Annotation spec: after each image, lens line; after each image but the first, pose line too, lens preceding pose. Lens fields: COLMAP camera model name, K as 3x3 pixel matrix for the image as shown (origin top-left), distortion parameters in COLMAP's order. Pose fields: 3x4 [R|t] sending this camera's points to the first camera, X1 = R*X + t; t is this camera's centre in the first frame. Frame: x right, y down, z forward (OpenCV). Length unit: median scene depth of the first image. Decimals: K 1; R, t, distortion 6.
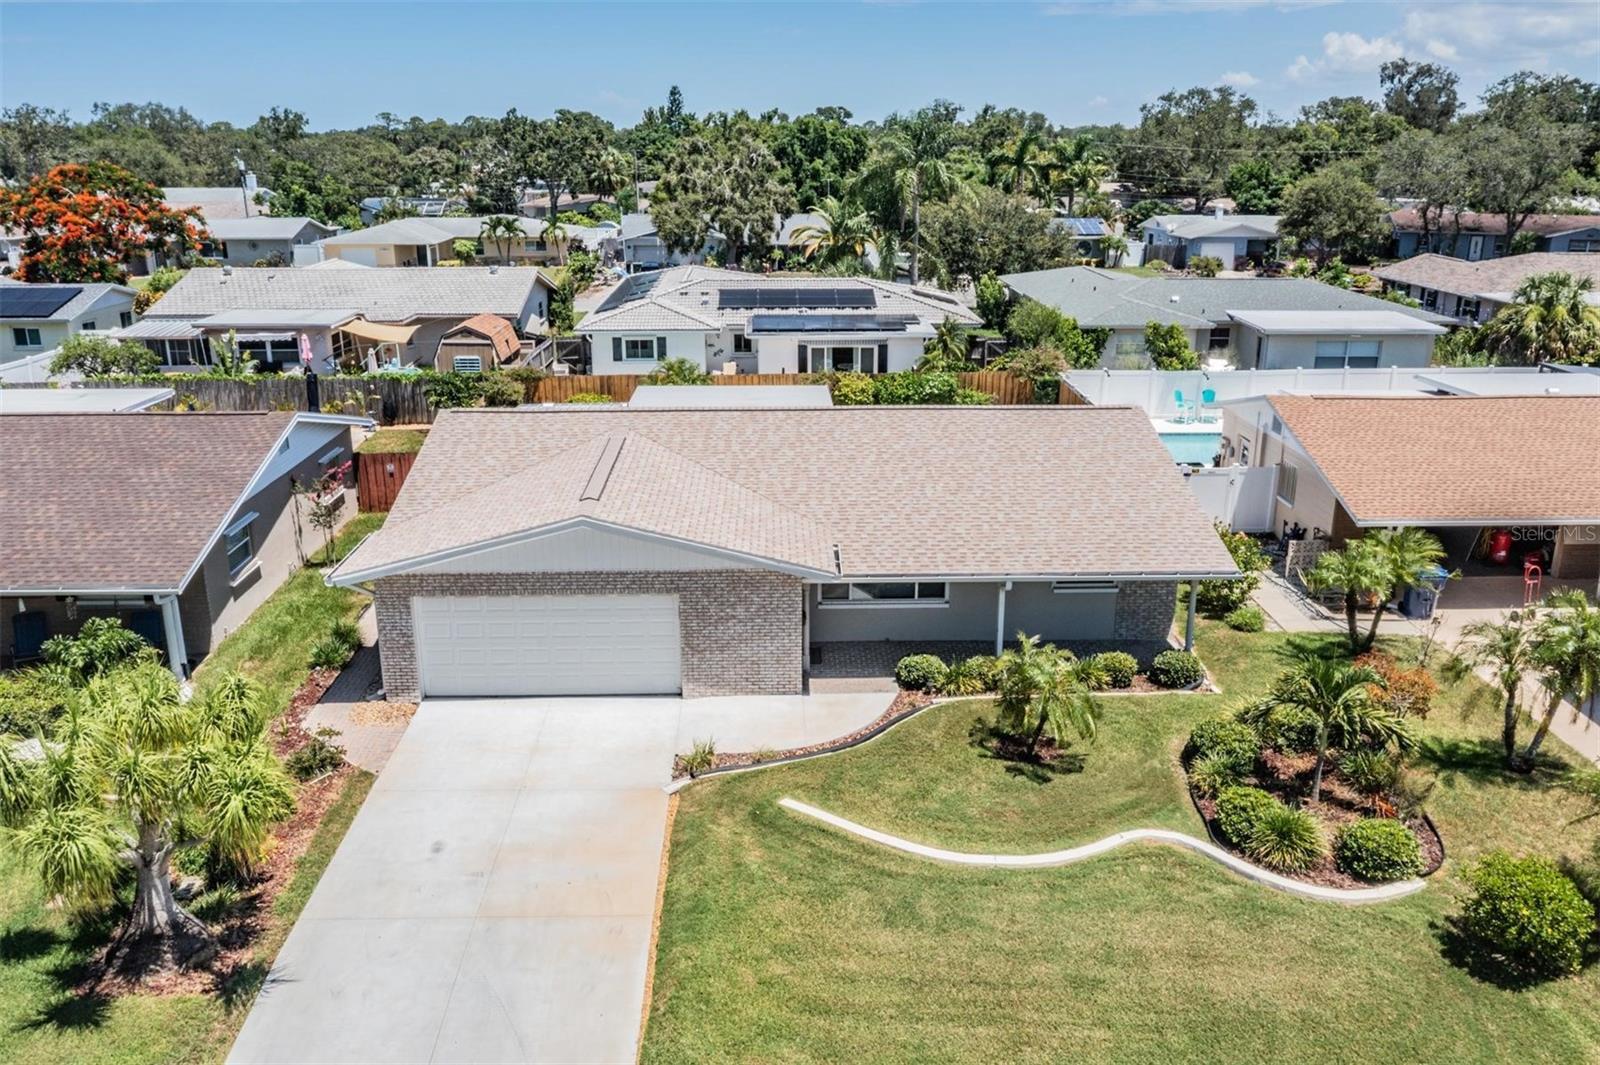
lens RADIAL K [[1257.7, 0, 793.1], [0, 1257.7, 531.1], [0, 0, 1]] dist [-0.015881, -0.002663]
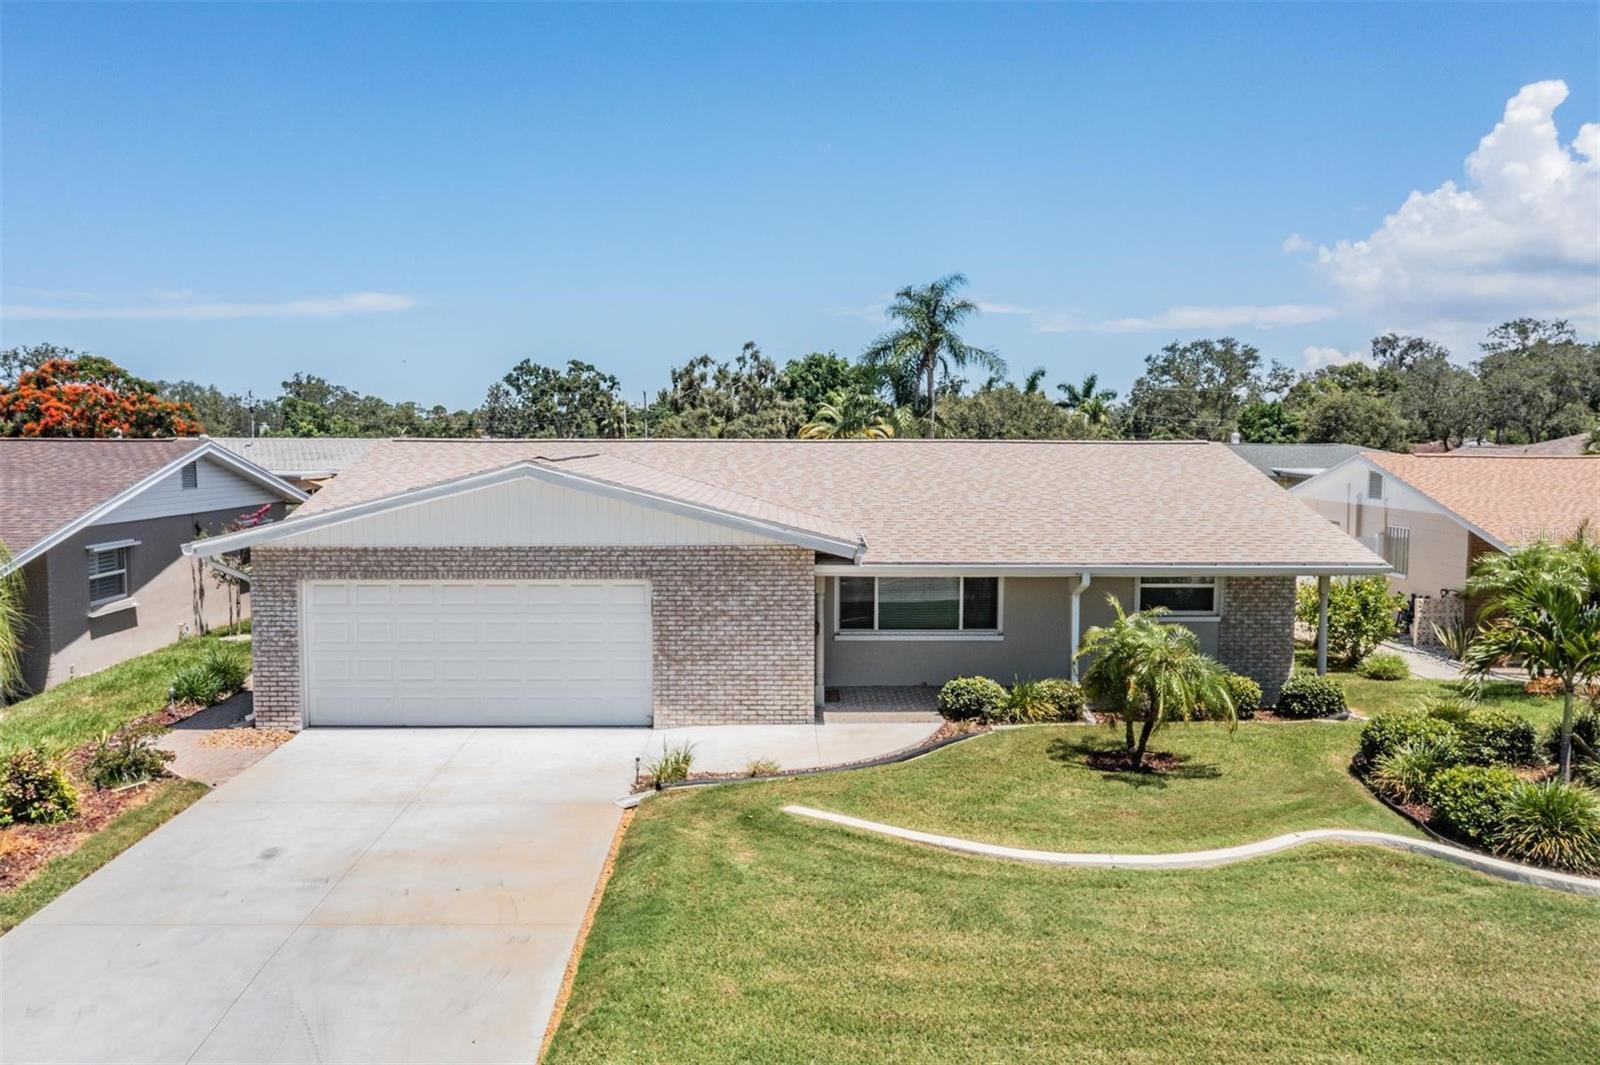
lens RADIAL K [[1257.7, 0, 796.0], [0, 1257.7, 532.7], [0, 0, 1]] dist [-0.015881, -0.002663]
pose [[0.999984, 0.003304, -0.004613, -0.000824], [-0.004270, 0.973576, -0.228323, 0.196248], [0.003737, 0.228339, 0.973575, 0.259036]]
